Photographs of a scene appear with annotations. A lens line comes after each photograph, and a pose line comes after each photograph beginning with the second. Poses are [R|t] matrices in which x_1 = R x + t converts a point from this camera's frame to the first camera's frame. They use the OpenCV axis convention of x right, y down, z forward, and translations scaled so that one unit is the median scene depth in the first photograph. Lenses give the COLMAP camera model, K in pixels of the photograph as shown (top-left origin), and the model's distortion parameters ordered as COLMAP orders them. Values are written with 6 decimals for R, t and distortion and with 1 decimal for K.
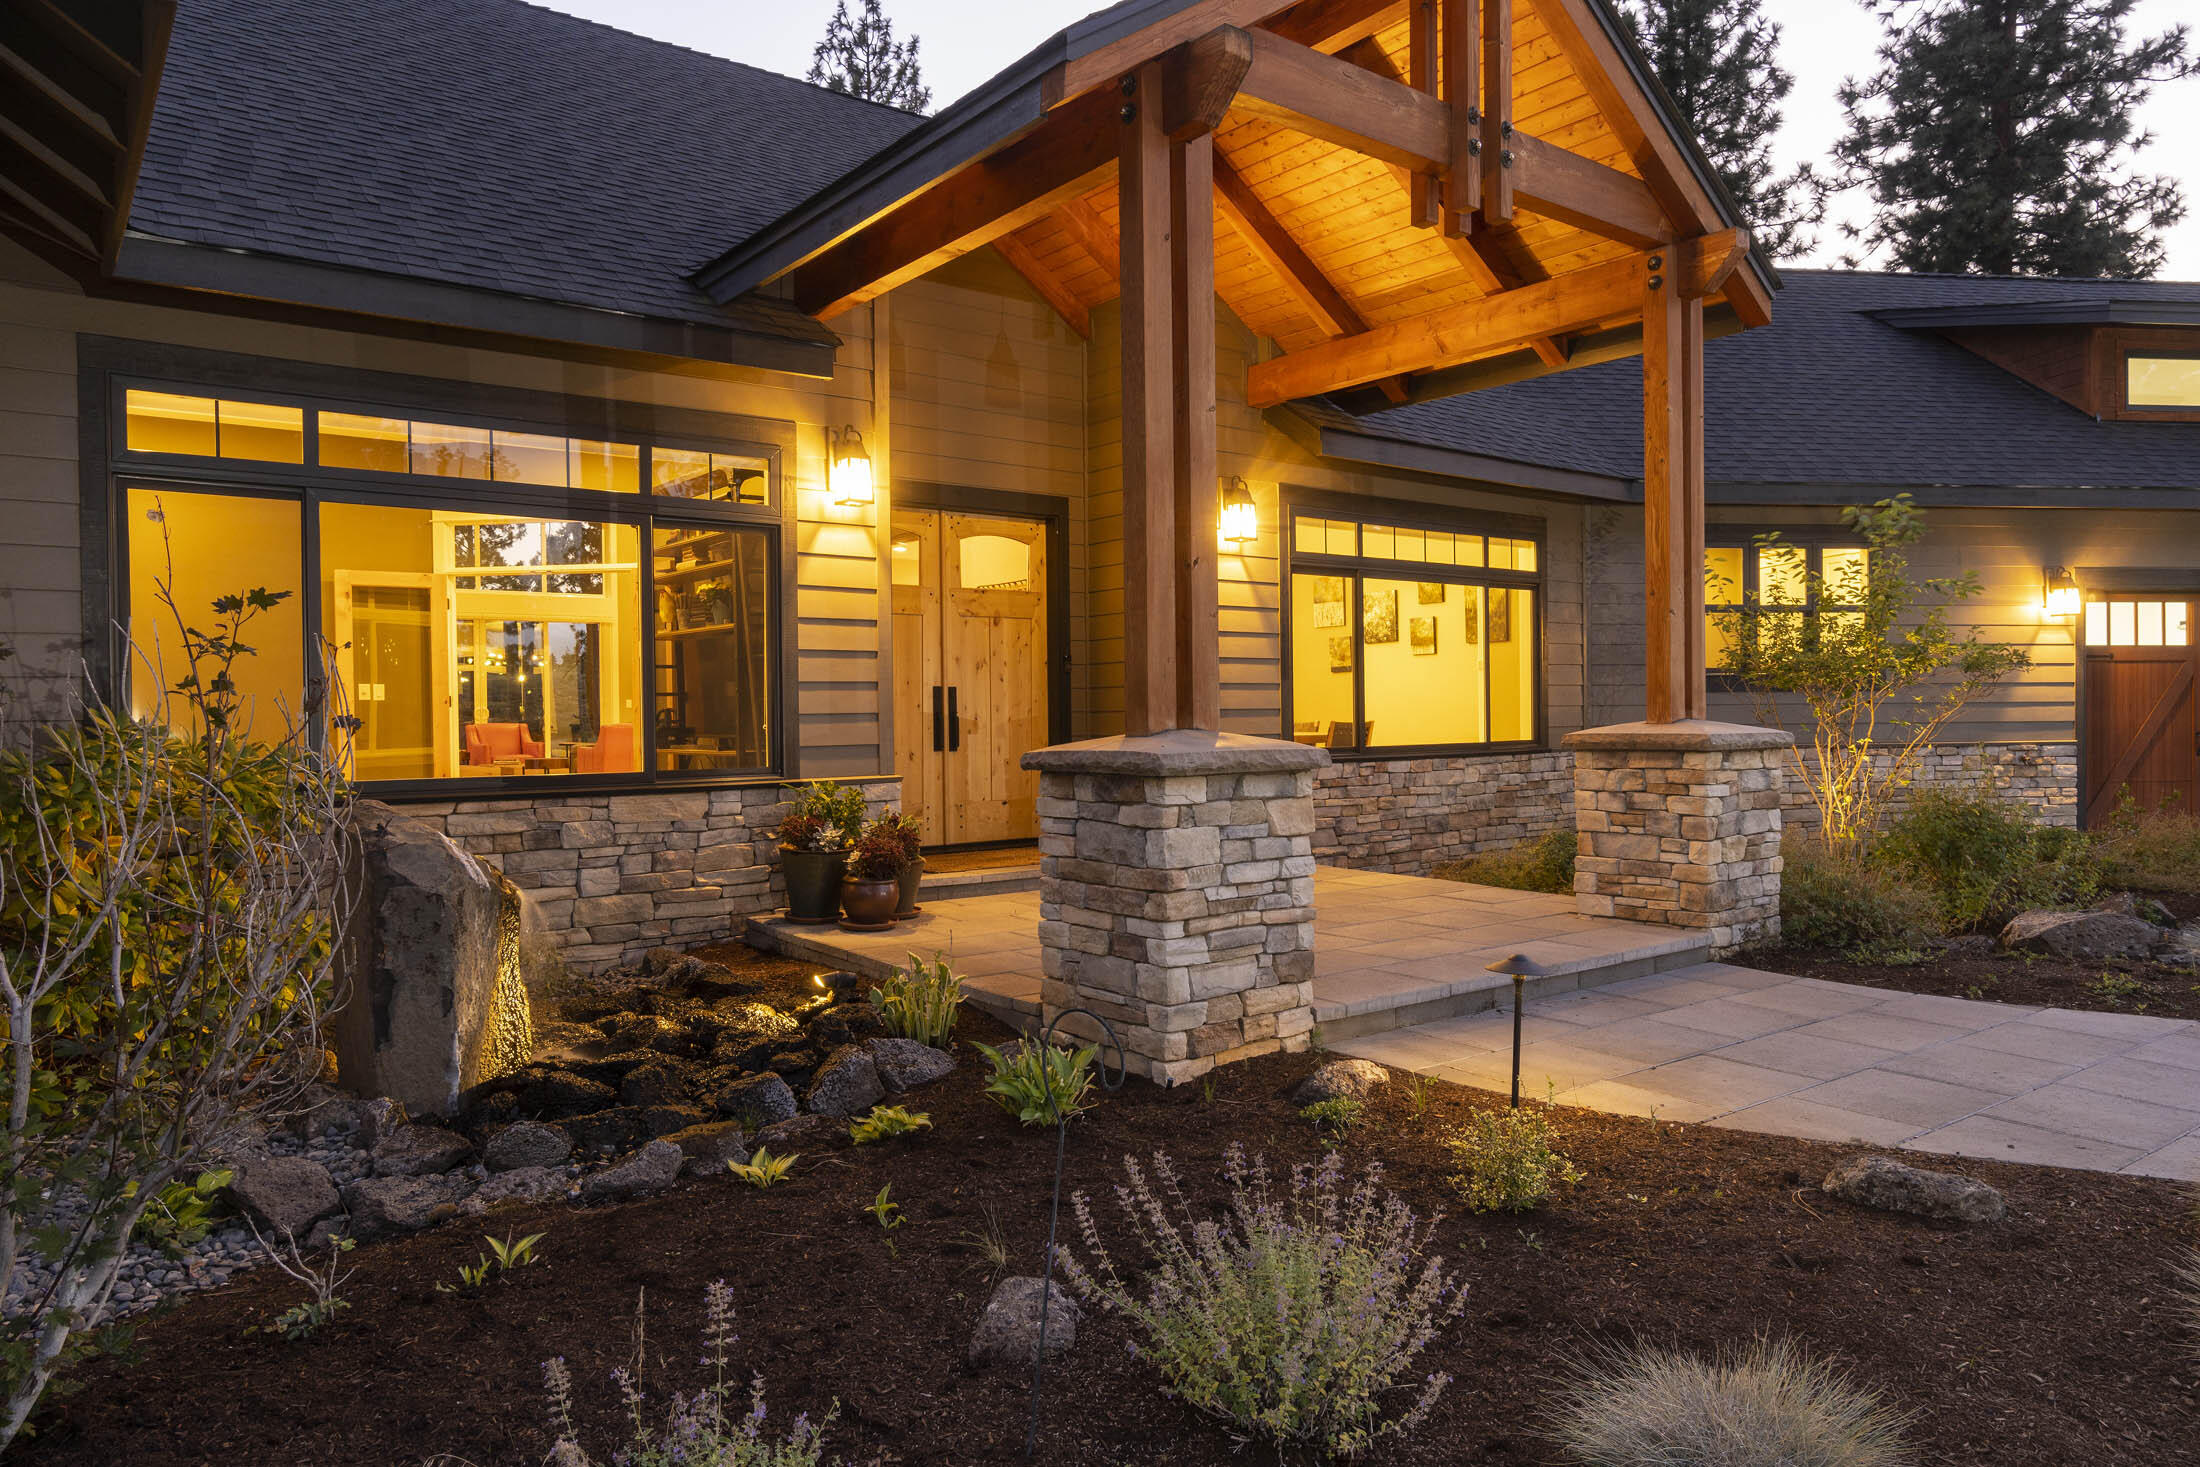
lens RADIAL K [[1405.0, 0, 1100.0], [0, 1405.0, 733.5], [0, 0, 1]] dist [-0.003413, -0.000997]
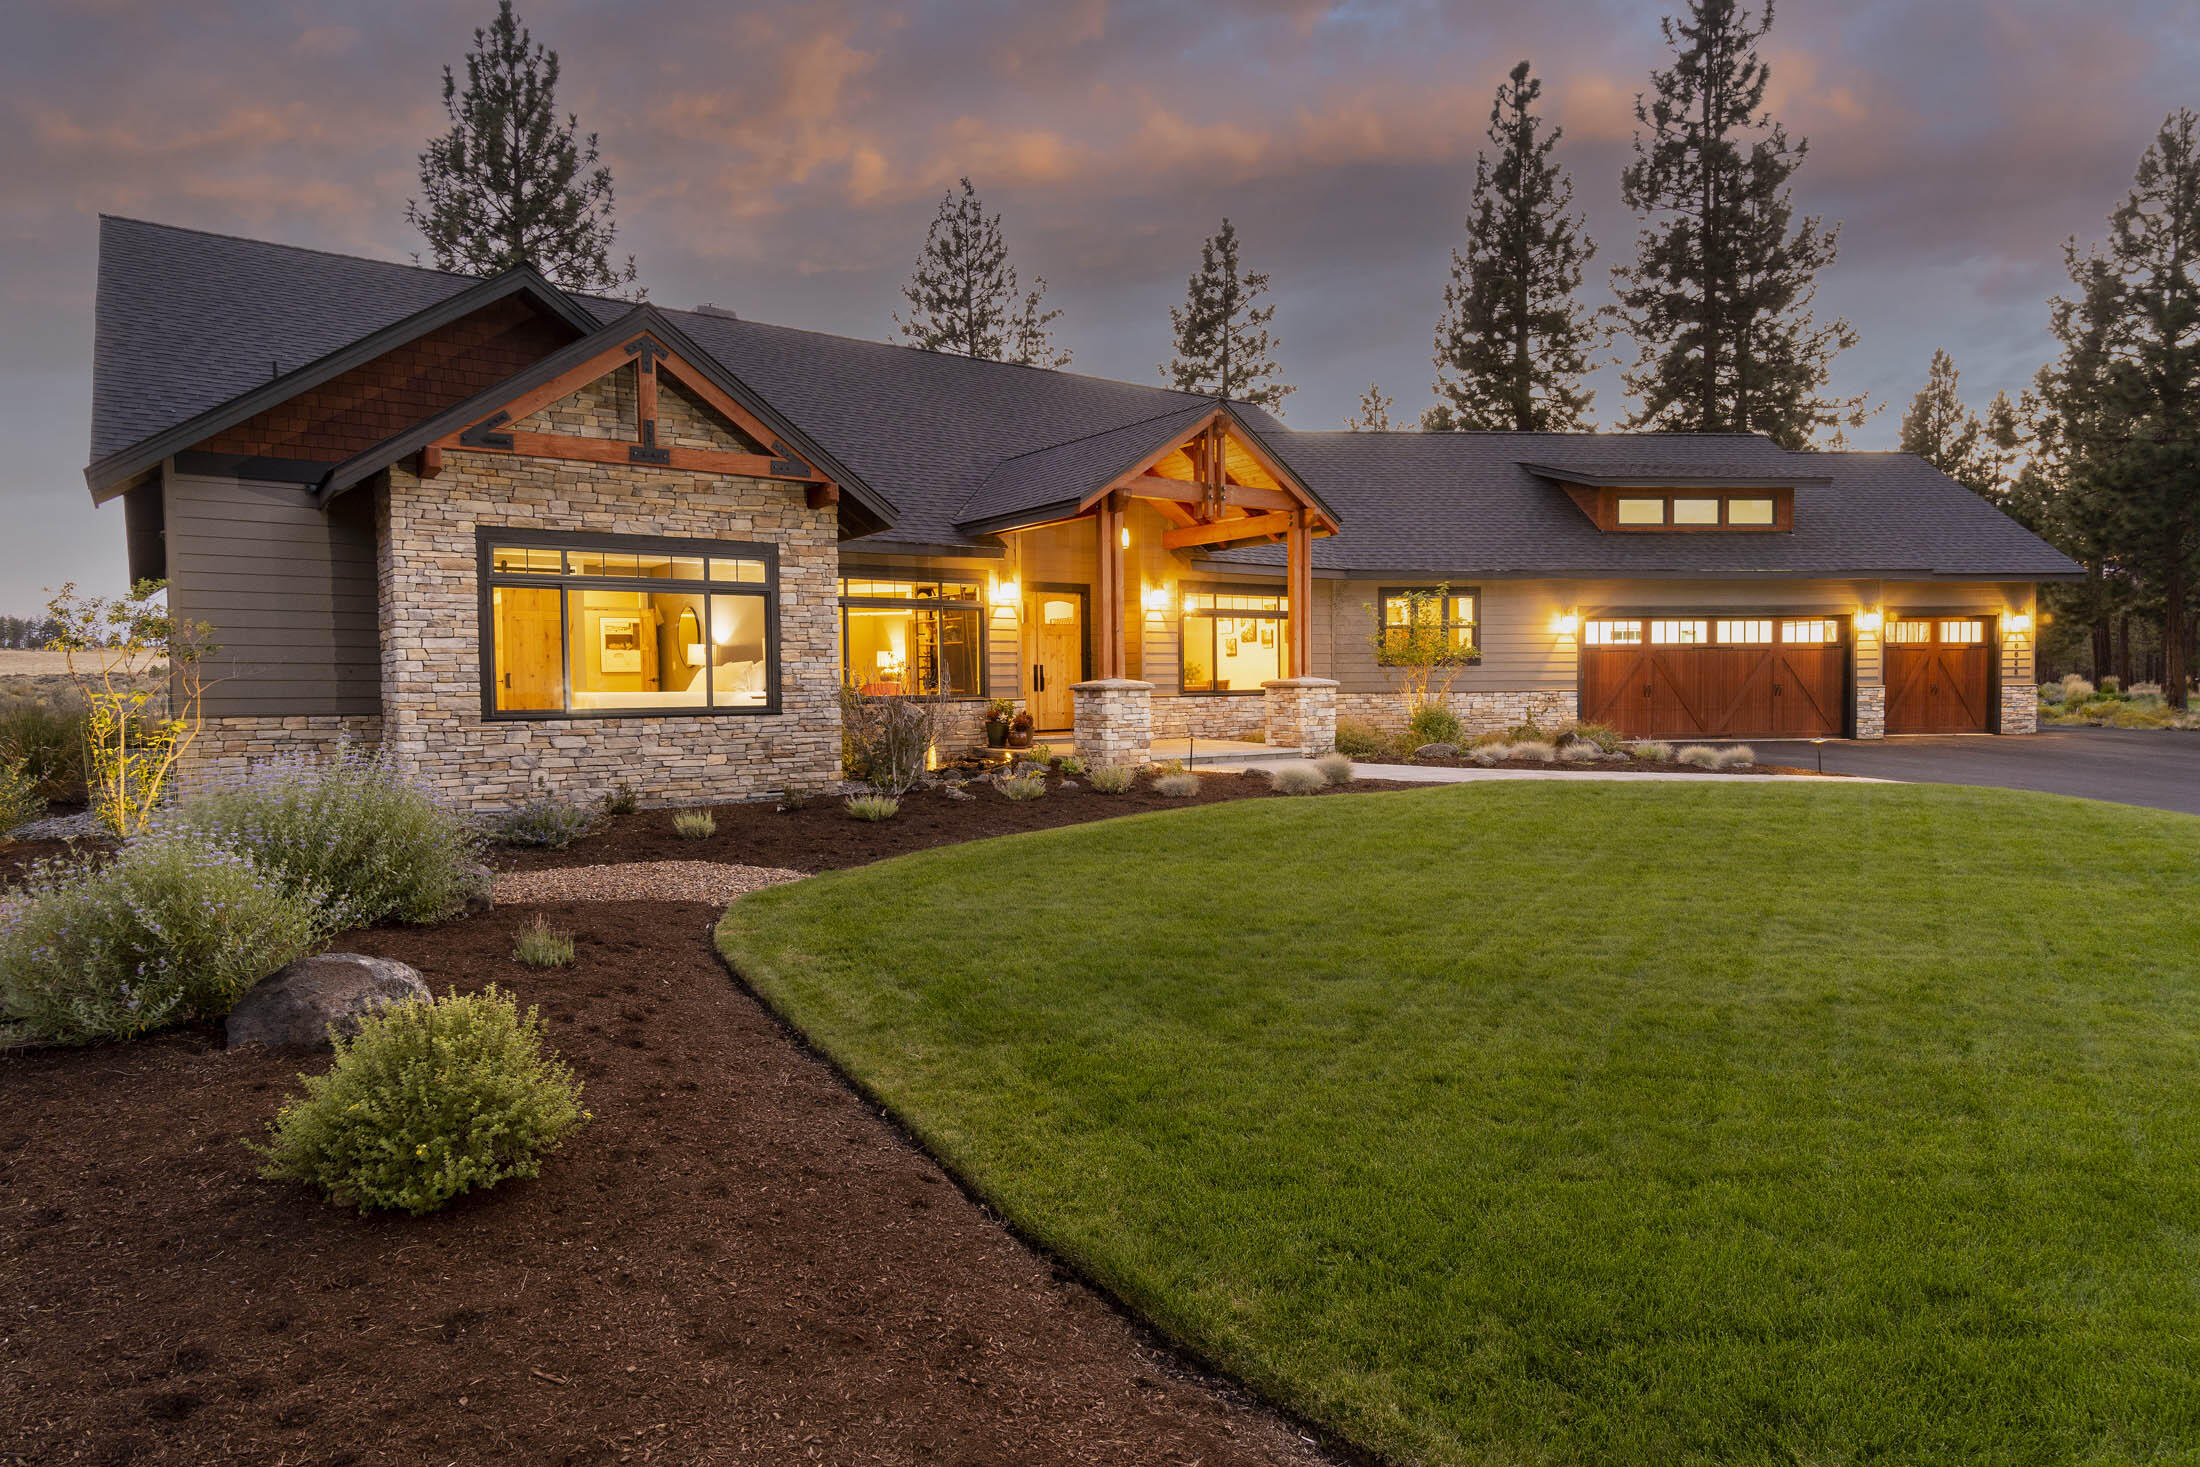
lens RADIAL K [[1213.3, 0, 1100.0], [0, 1213.3, 733.5], [0, 0, 1]] dist [-0.003572, -0.001245]
pose [[0.999408, 0.001338, -0.034364, 0.074369], [-0.000368, 0.999602, 0.028219, 0.028945], [0.034388, -0.028190, 0.999011, -1.198028]]
